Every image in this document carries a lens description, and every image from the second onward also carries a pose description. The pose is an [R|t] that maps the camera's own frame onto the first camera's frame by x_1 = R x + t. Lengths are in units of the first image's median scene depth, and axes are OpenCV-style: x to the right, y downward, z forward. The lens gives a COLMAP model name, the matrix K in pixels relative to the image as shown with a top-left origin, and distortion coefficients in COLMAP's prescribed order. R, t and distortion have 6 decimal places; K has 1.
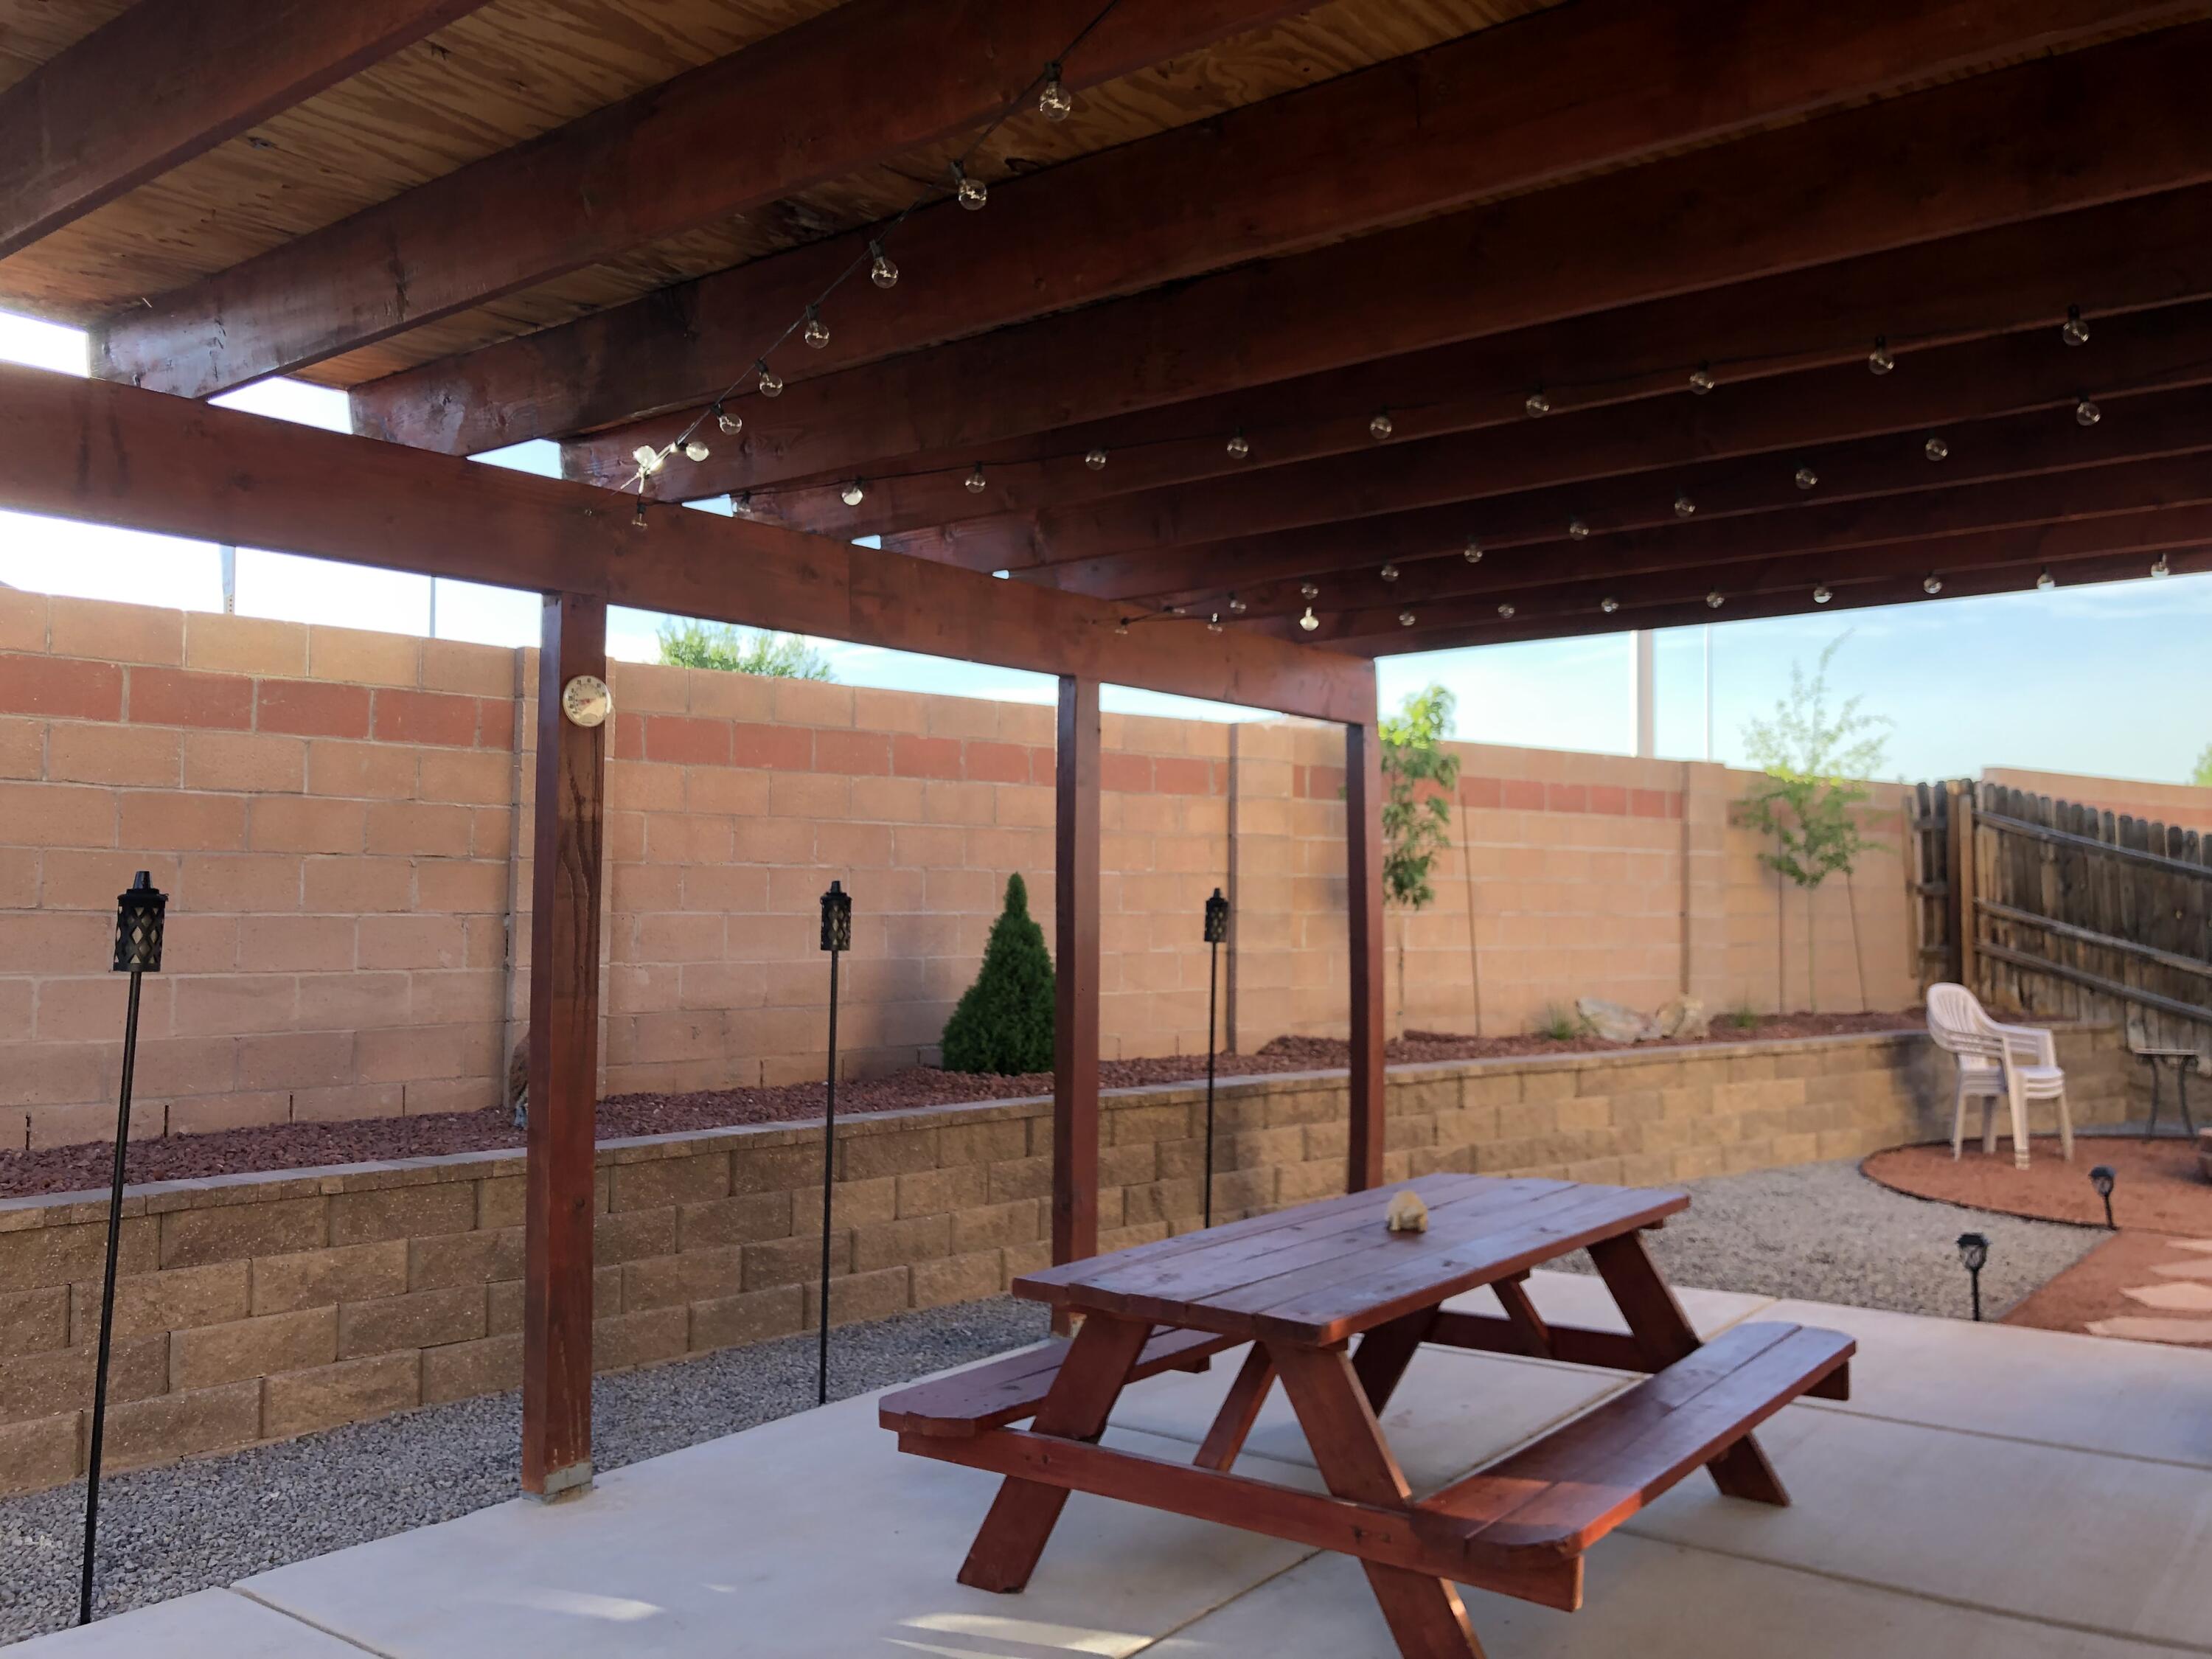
lens RADIAL K [[1805.7, 0, 1106.0], [0, 1805.7, 868.9], [0, 0, 1]] dist [0.004355, -0.005486]
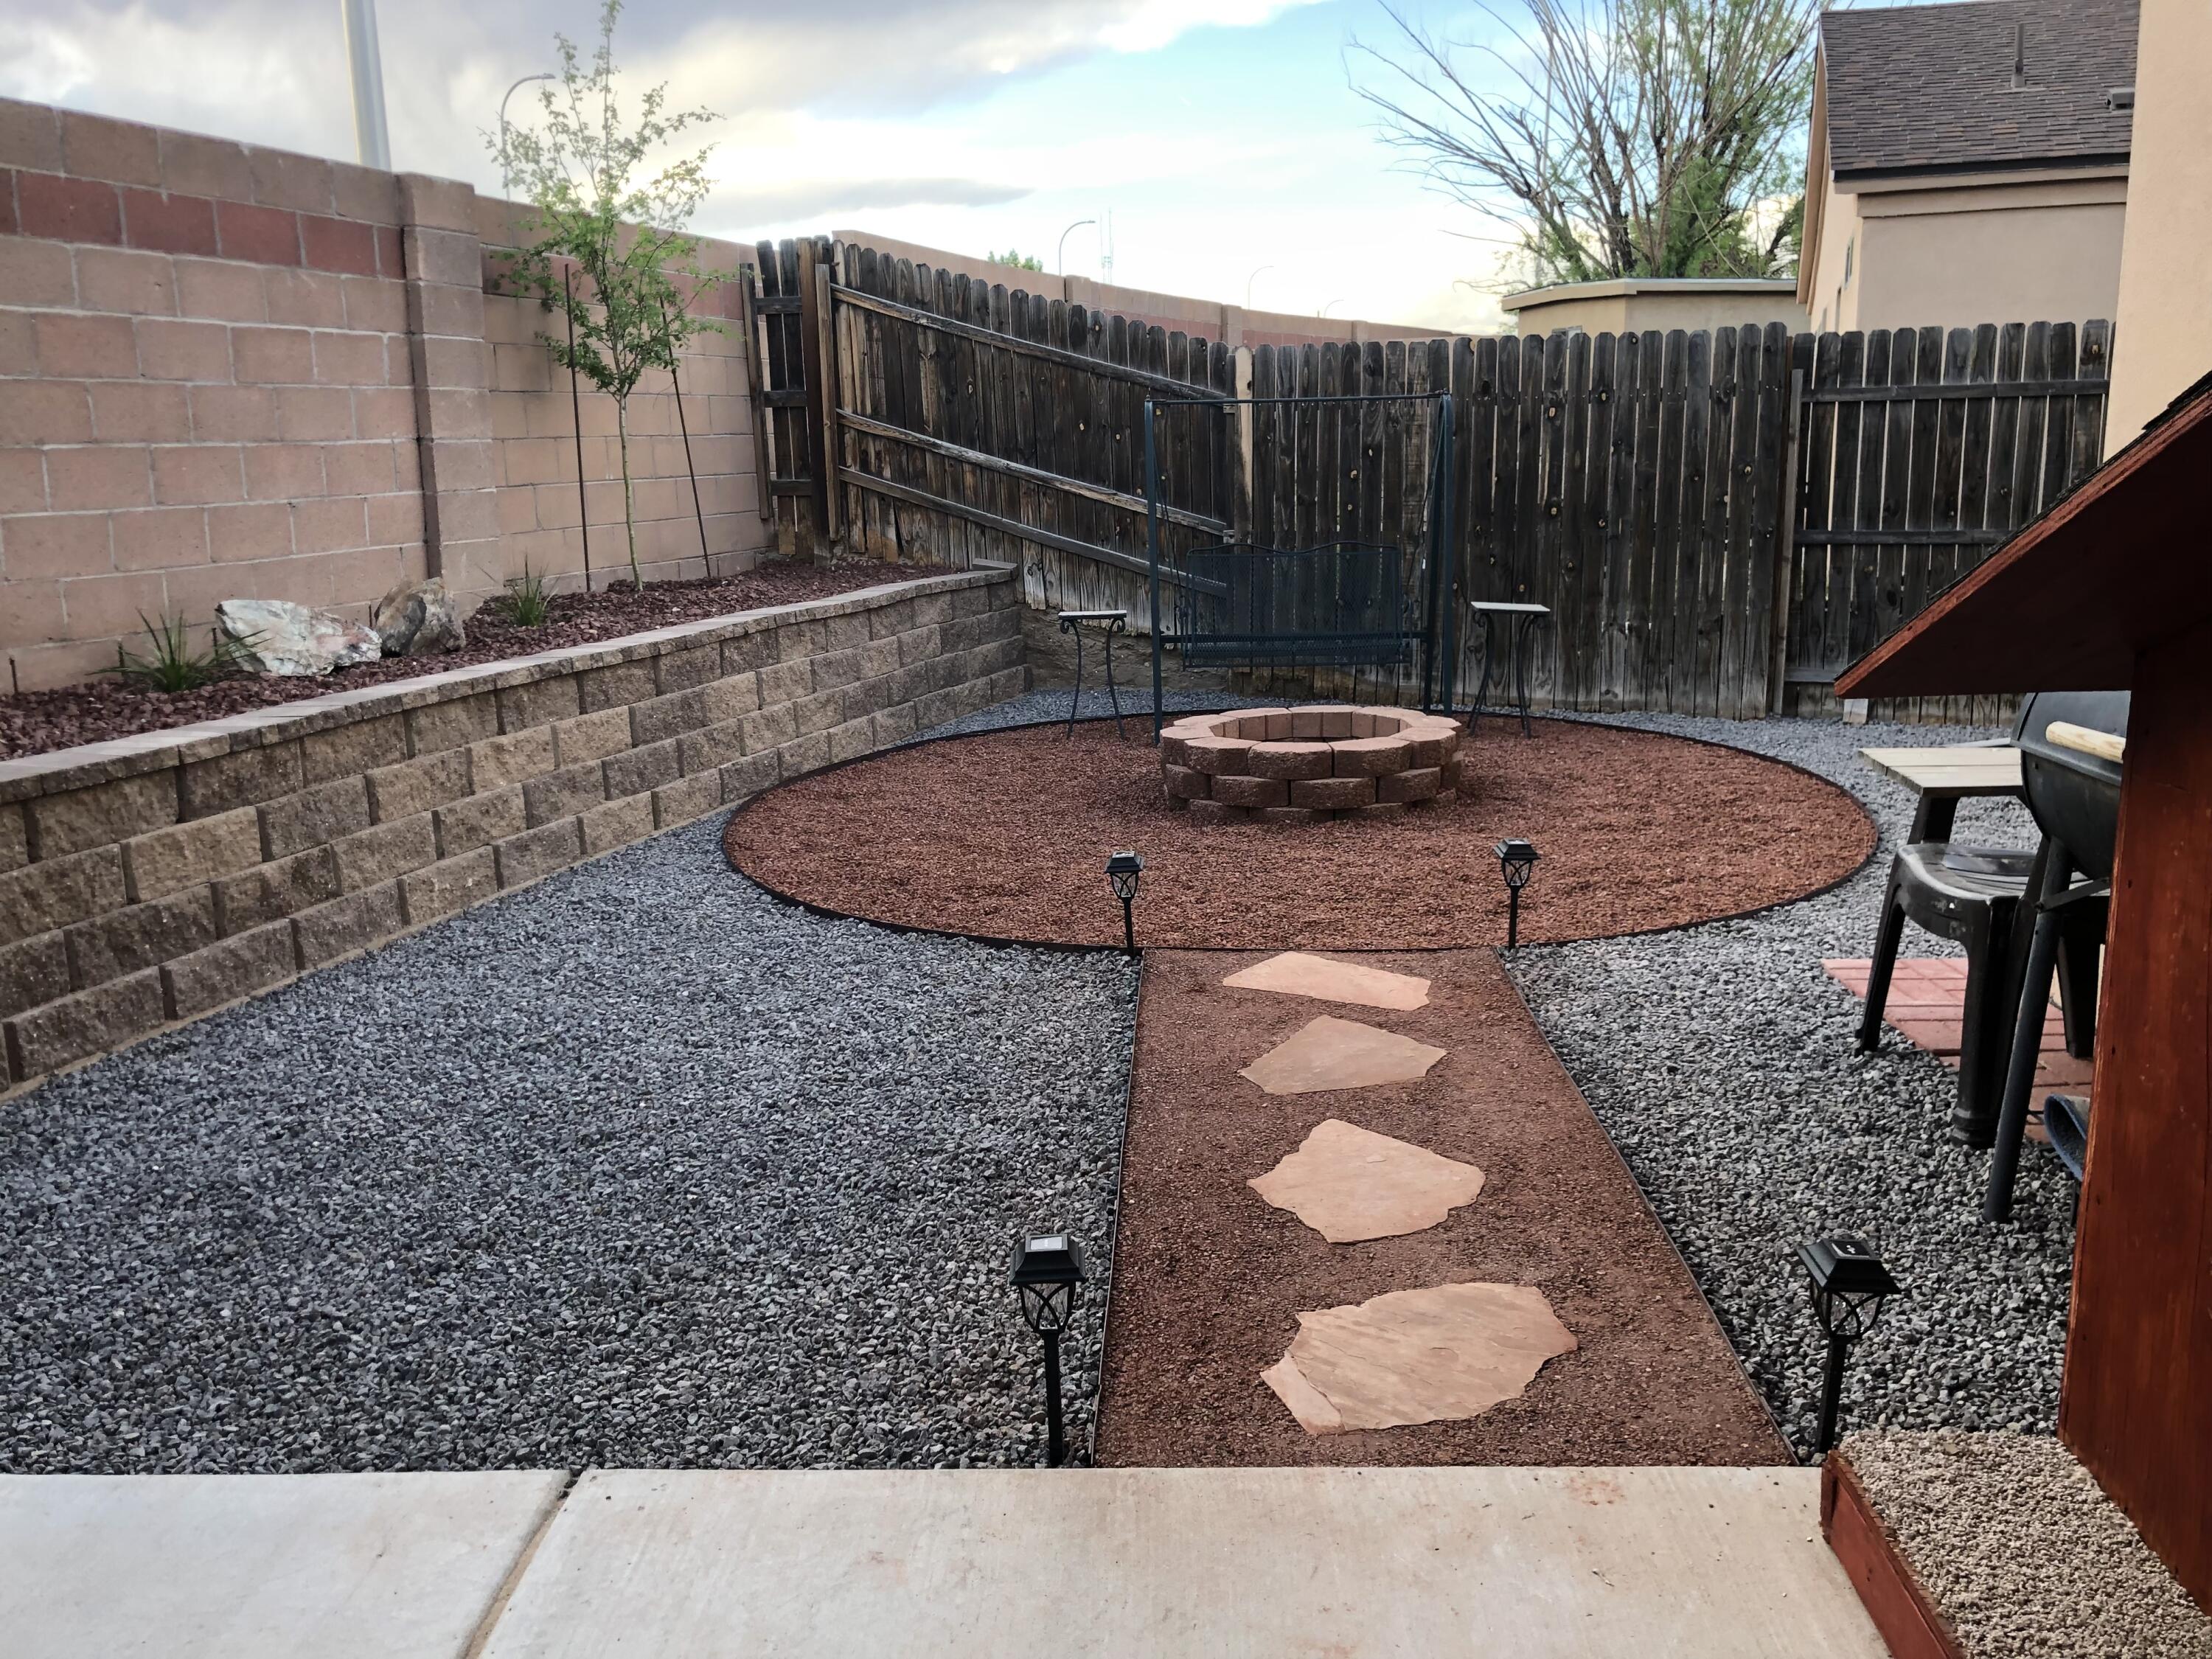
lens RADIAL K [[1864.0, 0, 1106.0], [0, 1864.0, 829.5], [0, 0, 1]] dist [0.010825, 0.006437]
pose [[0.819456, -0.138649, 0.556118, 0.136176], [0.008582, 0.973158, 0.229977, 0.009797], [-0.573077, -0.183684, 0.798651, 0.329502]]
